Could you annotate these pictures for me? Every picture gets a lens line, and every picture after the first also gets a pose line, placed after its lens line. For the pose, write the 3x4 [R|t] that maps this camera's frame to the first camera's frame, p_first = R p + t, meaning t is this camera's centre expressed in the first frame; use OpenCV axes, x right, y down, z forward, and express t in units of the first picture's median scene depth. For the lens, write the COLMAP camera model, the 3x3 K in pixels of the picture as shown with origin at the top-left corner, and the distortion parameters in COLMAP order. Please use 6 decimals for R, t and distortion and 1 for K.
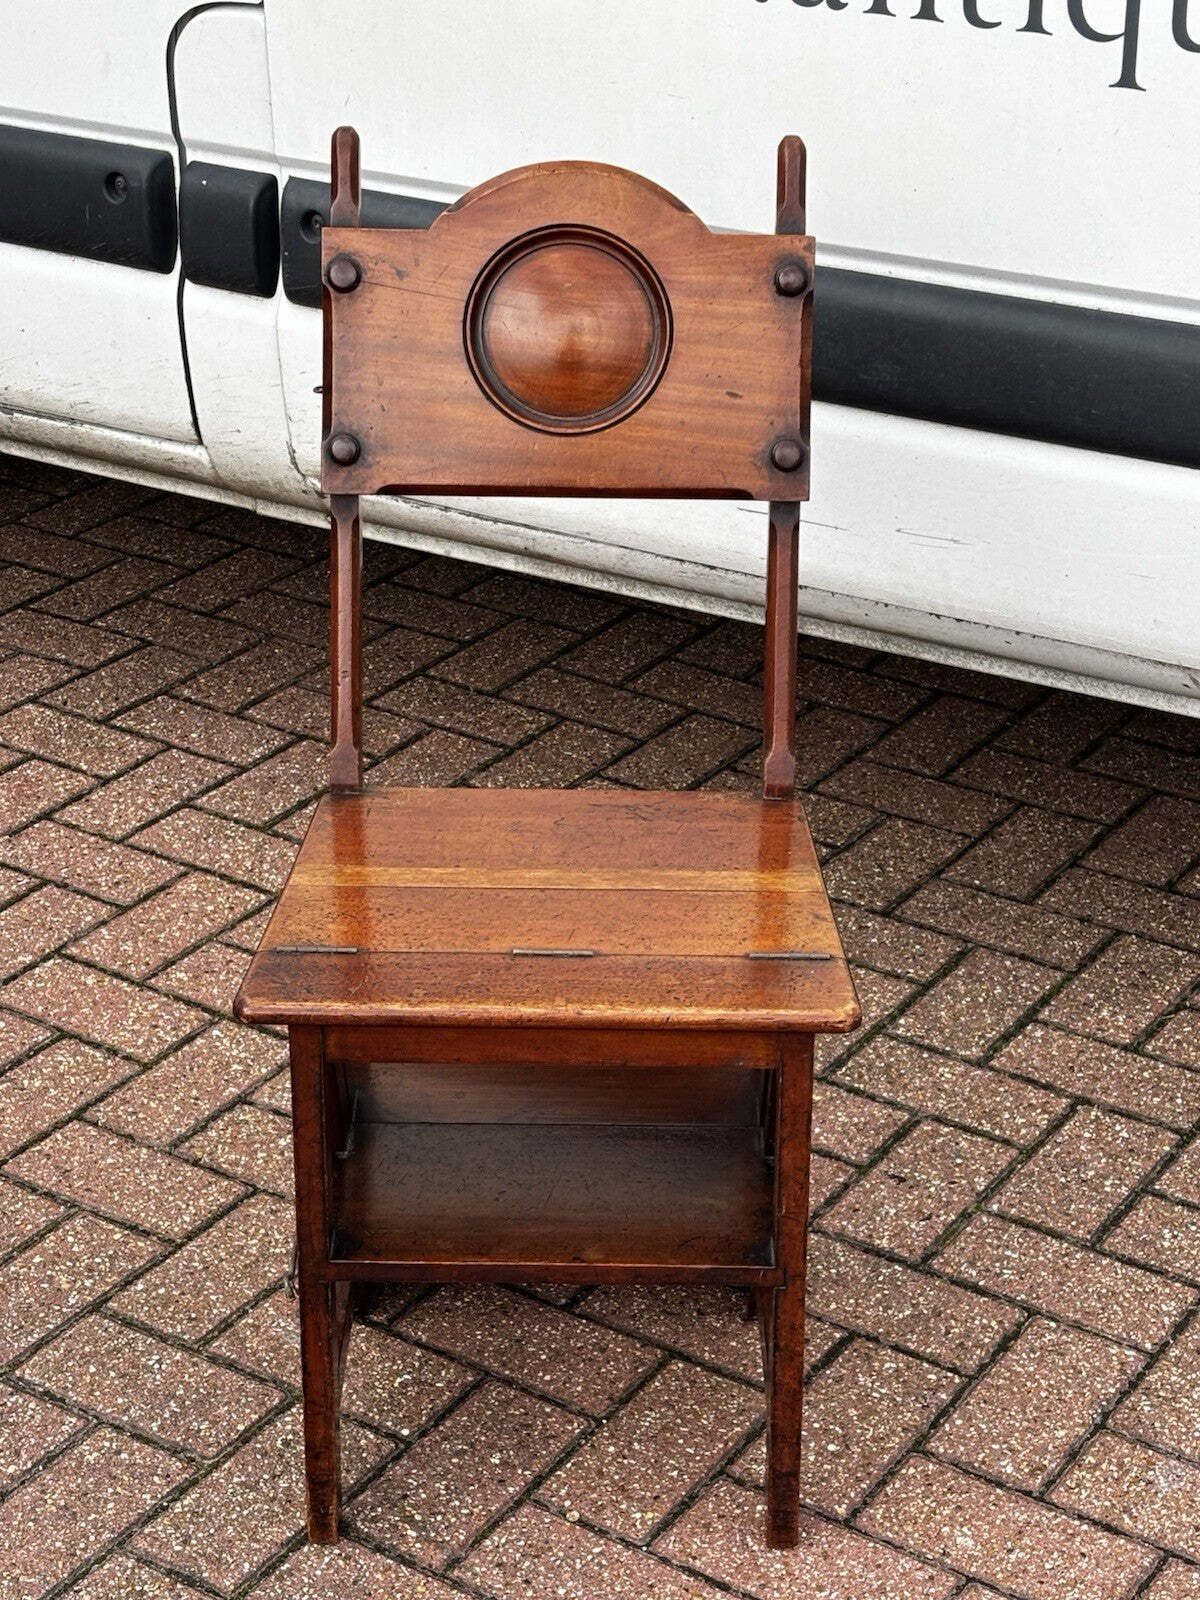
lens RADIAL K [[3141.3, 0, 600.0], [0, 3141.3, 800.0], [0, 0, 1]] dist [0.266604, -1.061182]
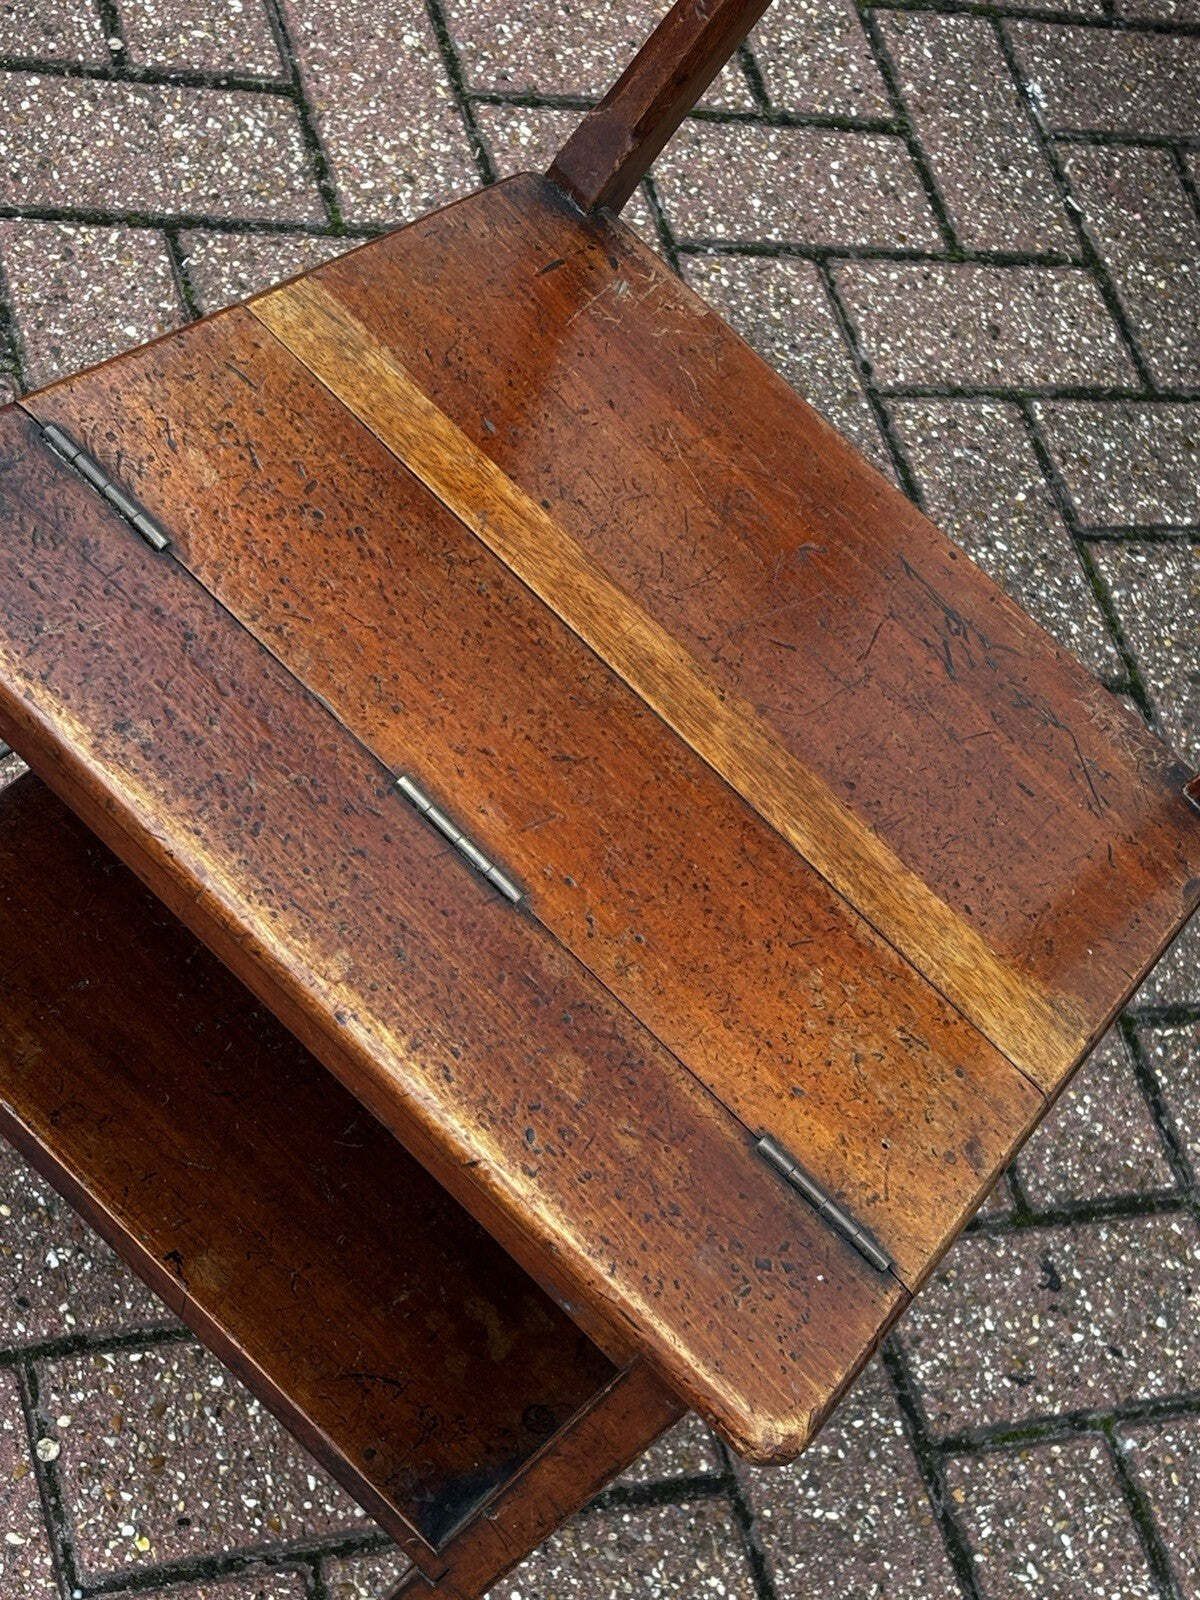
lens RADIAL K [[3147.8, 0, 574.1], [0, 3147.8, 799.4], [0, 0, 1]] dist [0.272544, -1.221053]
pose [[0.714615, 0.690915, -0.109371, 0.032348], [-0.603674, 0.688111, 0.402593, -0.112455], [0.353417, -0.221675, 0.908822, 0.424438]]
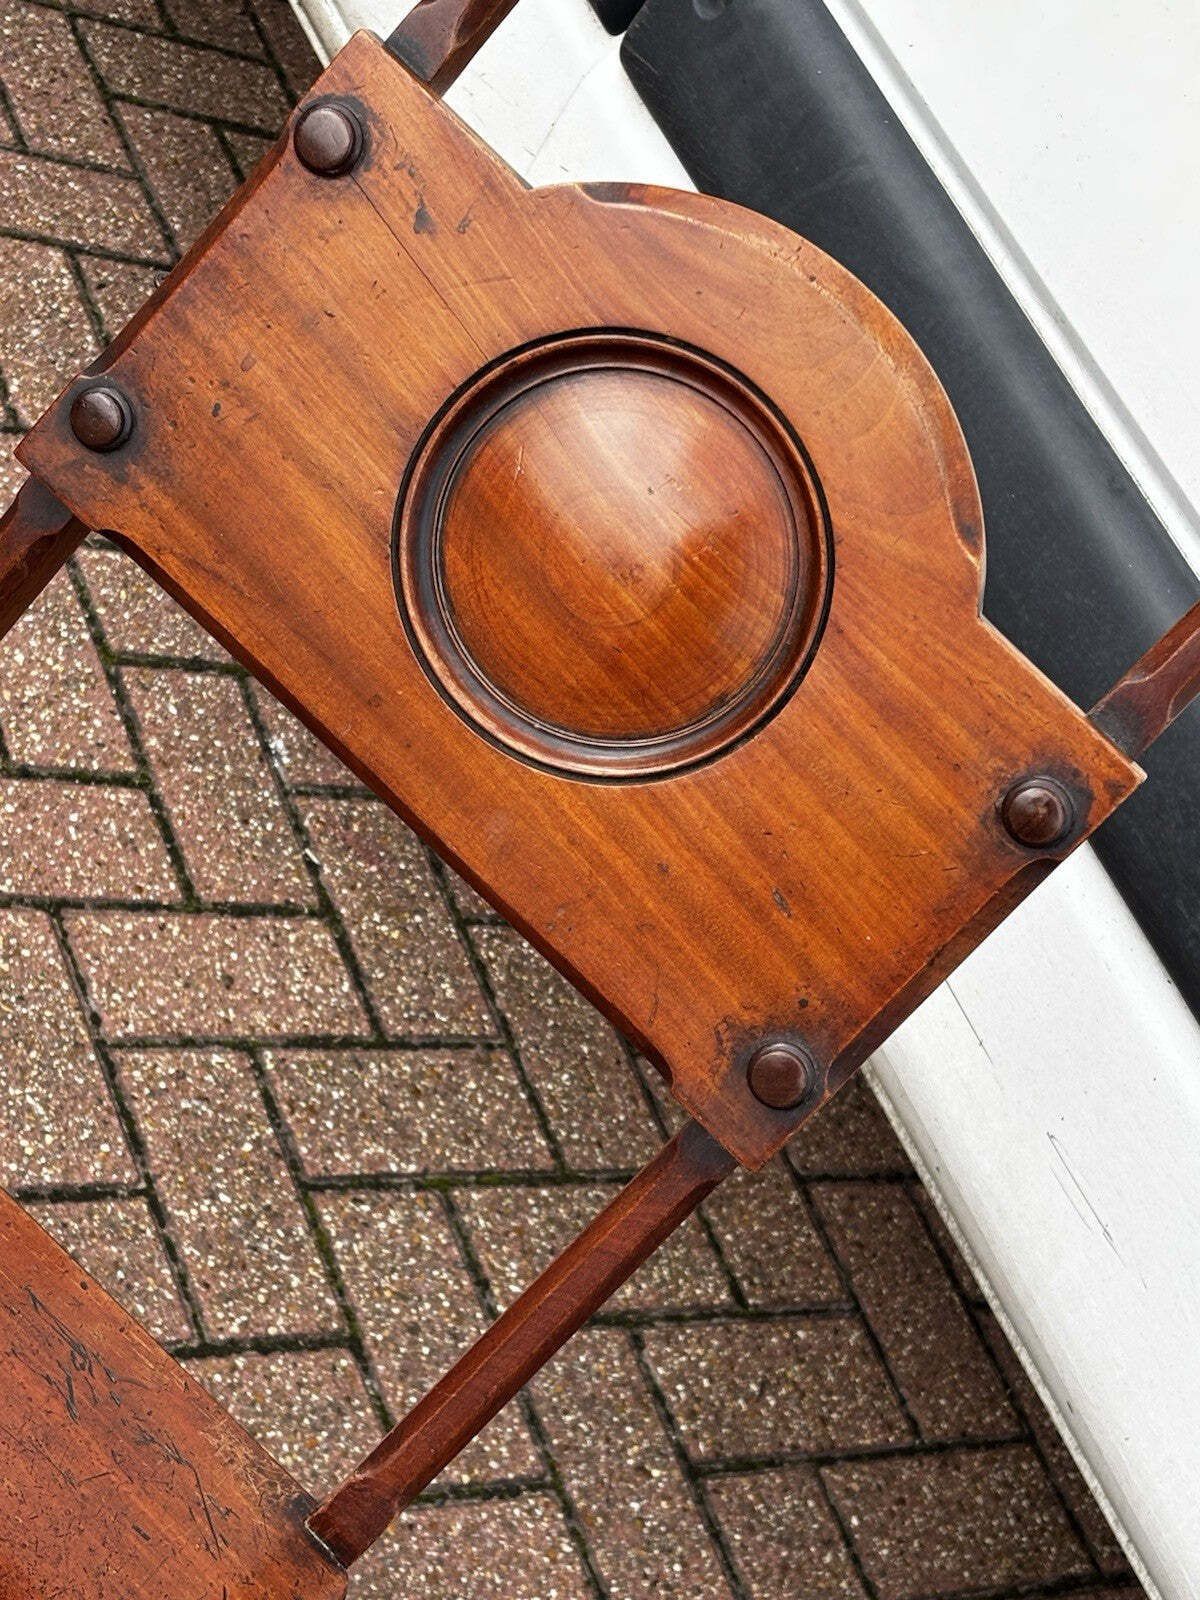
lens RADIAL K [[3141.3, 0, 600.0], [0, 3141.3, 800.0], [0, 0, 1]] dist [0.266604, -1.061182]
pose [[0.726723, 0.682821, -0.075032, 0.037230], [-0.668117, 0.727978, 0.153840, -0.151378], [0.159667, -0.061669, 0.985243, 0.428076]]
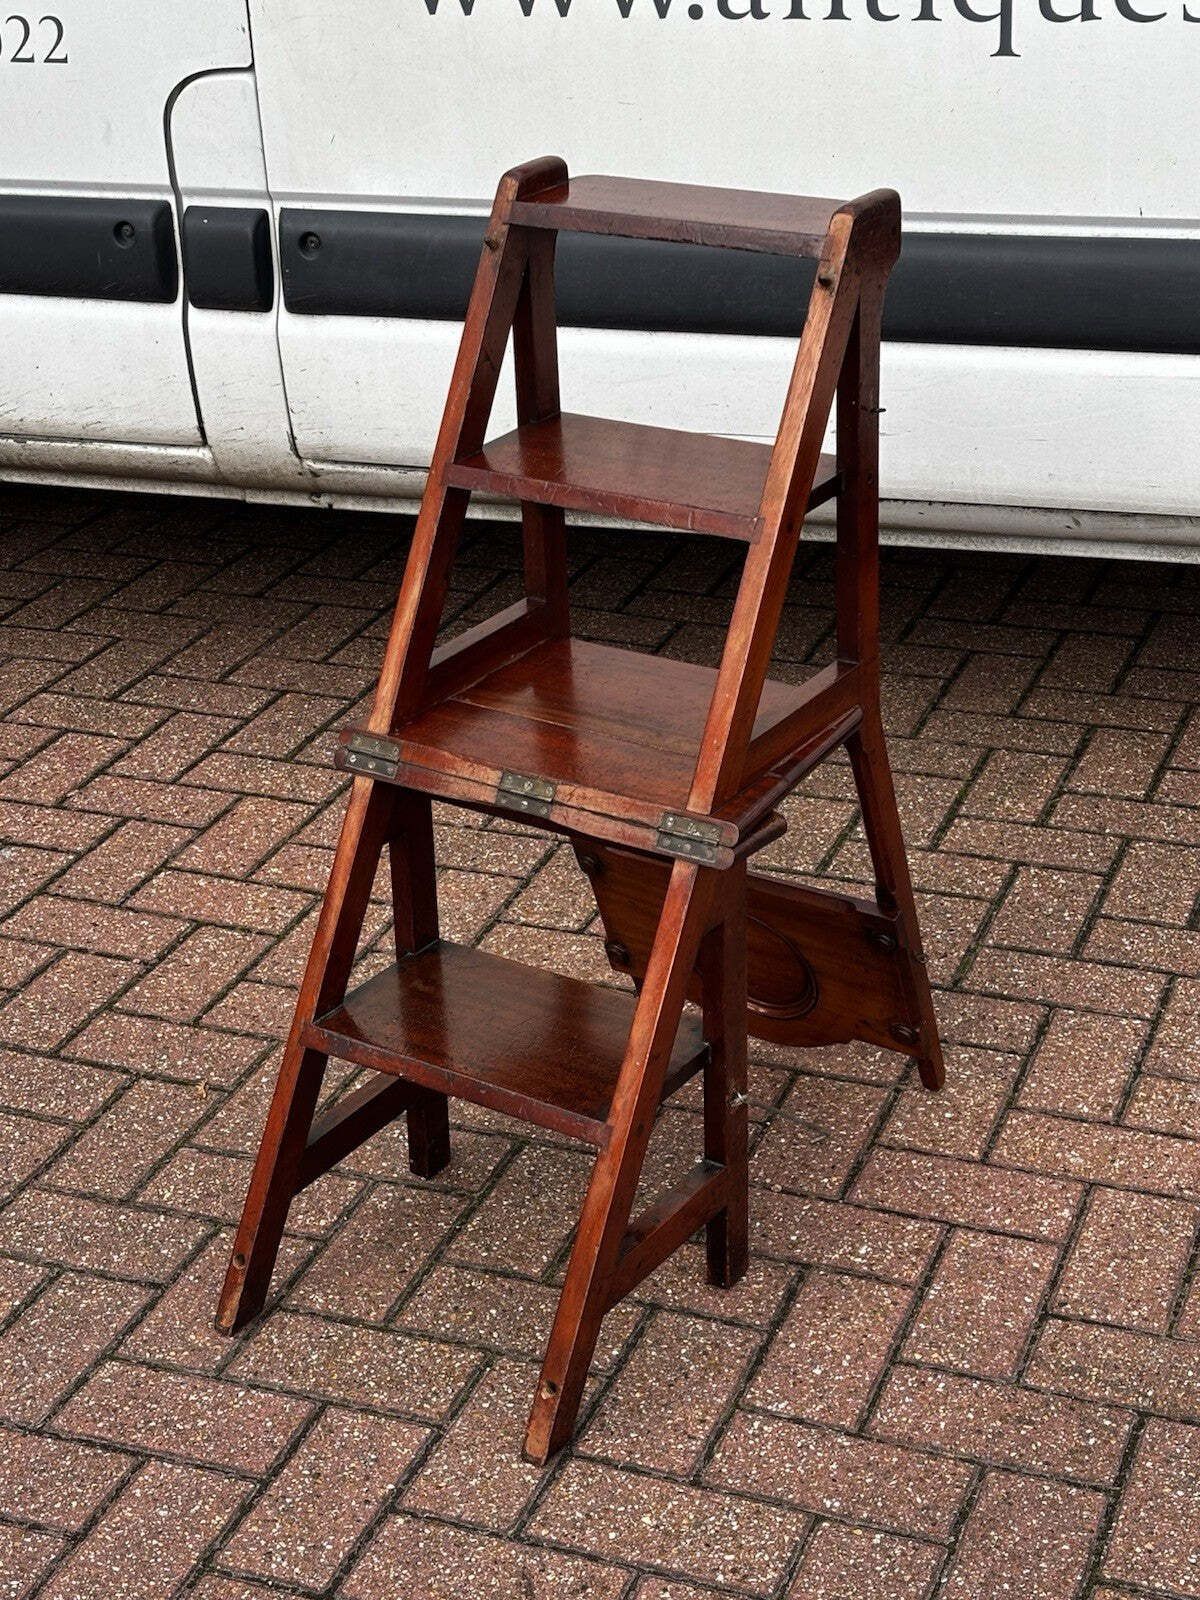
lens RADIAL K [[2715.4, 0, 600.0], [0, 2715.4, 800.0], [0, 0, 1]] dist [0.272960, -1.015410]
pose [[0.975941, -0.122978, 0.180043, -0.201242], [0.127738, 0.991694, -0.015037, 0.062127], [-0.176699, 0.037674, 0.983544, -0.054478]]
